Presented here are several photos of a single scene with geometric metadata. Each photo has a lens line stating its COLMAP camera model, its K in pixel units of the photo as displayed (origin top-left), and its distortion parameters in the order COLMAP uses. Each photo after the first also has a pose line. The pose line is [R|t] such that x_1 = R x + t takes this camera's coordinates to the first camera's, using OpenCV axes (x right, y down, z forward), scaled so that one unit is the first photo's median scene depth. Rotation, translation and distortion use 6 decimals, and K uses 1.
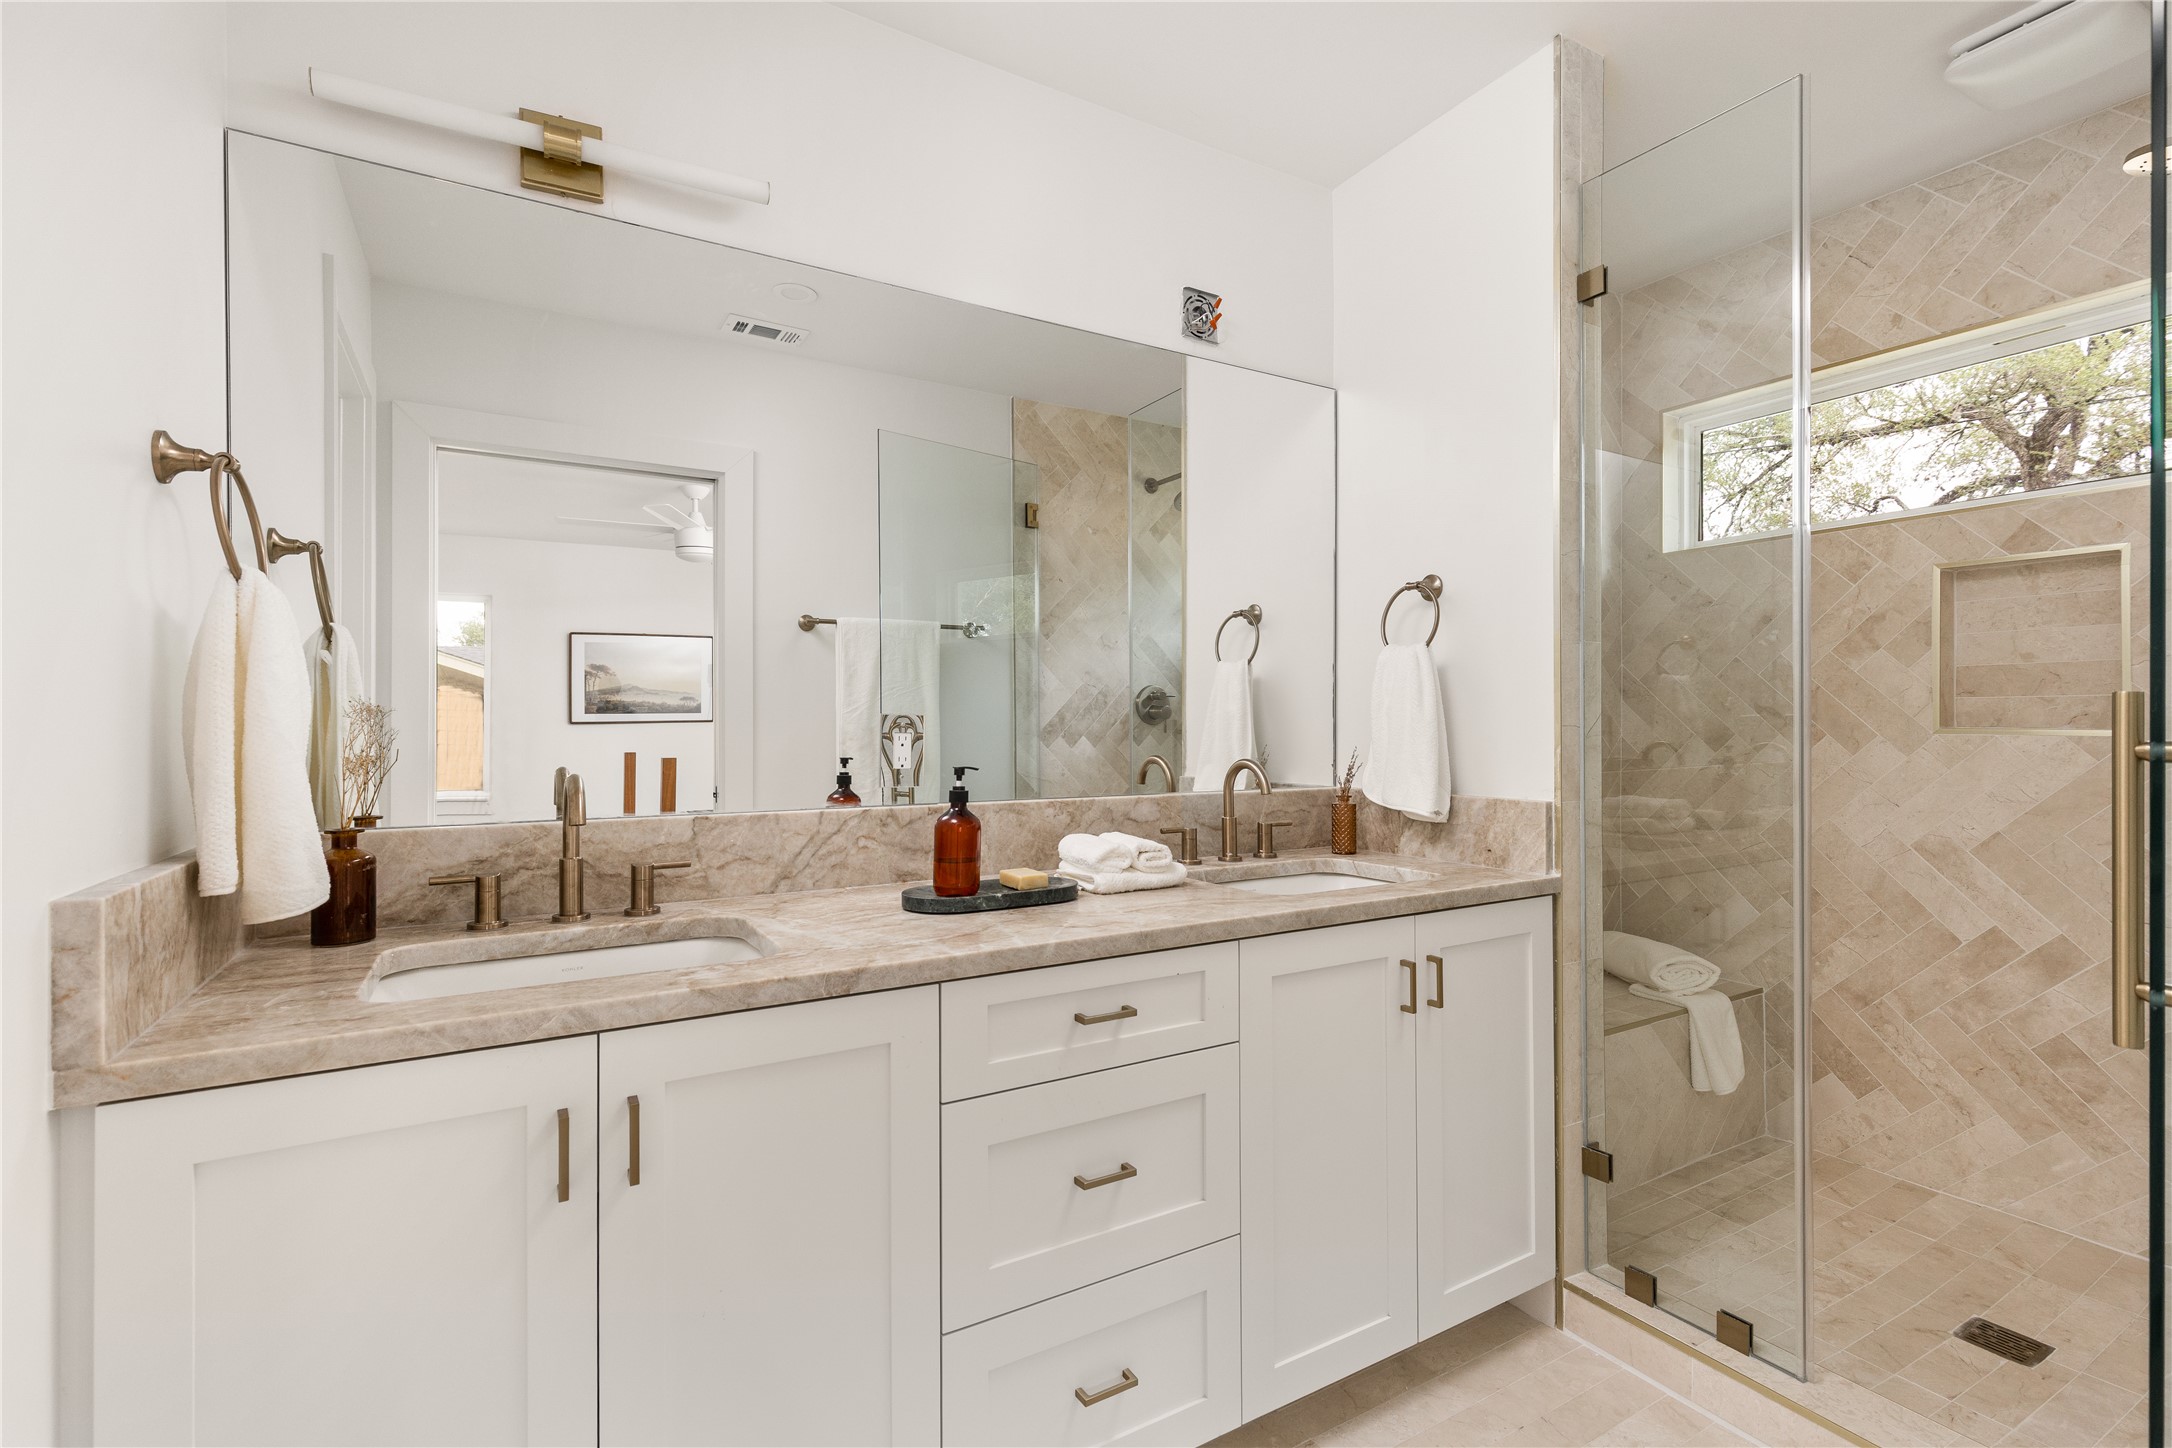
lens RADIAL K [[984.6, 0, 1085.3], [0, 984.6, 733.9], [0, 0, 1]] dist [-0.000342, 0.000513]
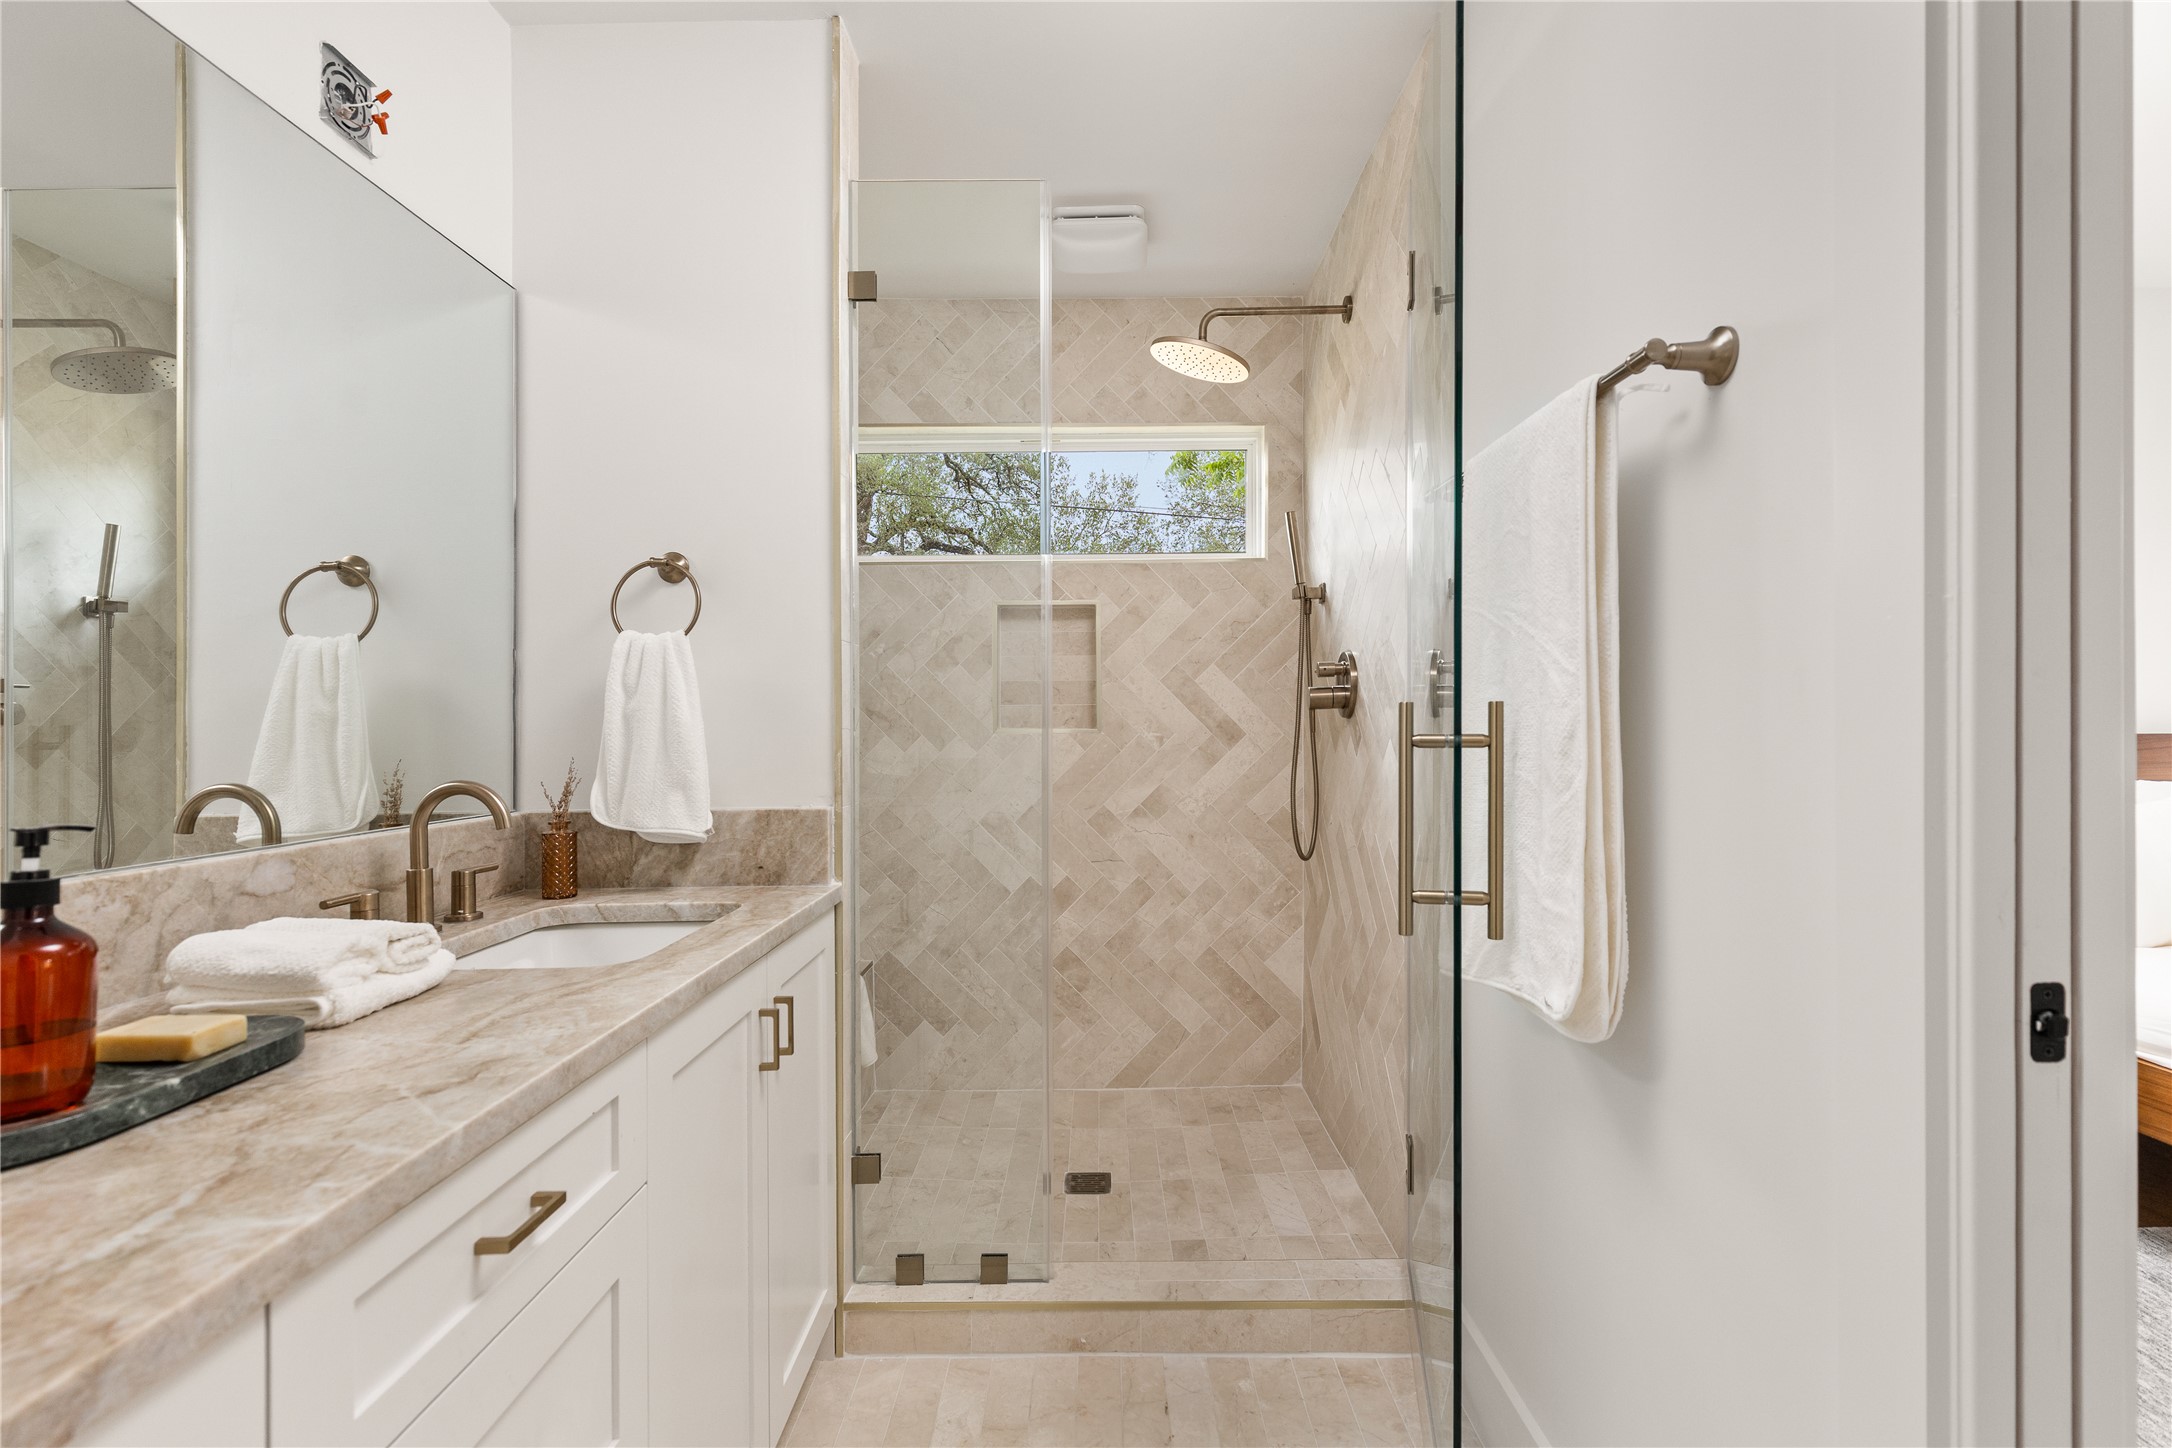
lens RADIAL K [[995.1, 0, 1096.0], [0, 995.1, 723.8], [0, 0, 1]] dist [0.008378, -0.001208]
pose [[0.507737, -0.003493, 0.861505, -0.202966], [0.016474, 0.999848, -0.005655, -0.002938], [-0.861355, 0.017064, 0.507718, 0.248418]]
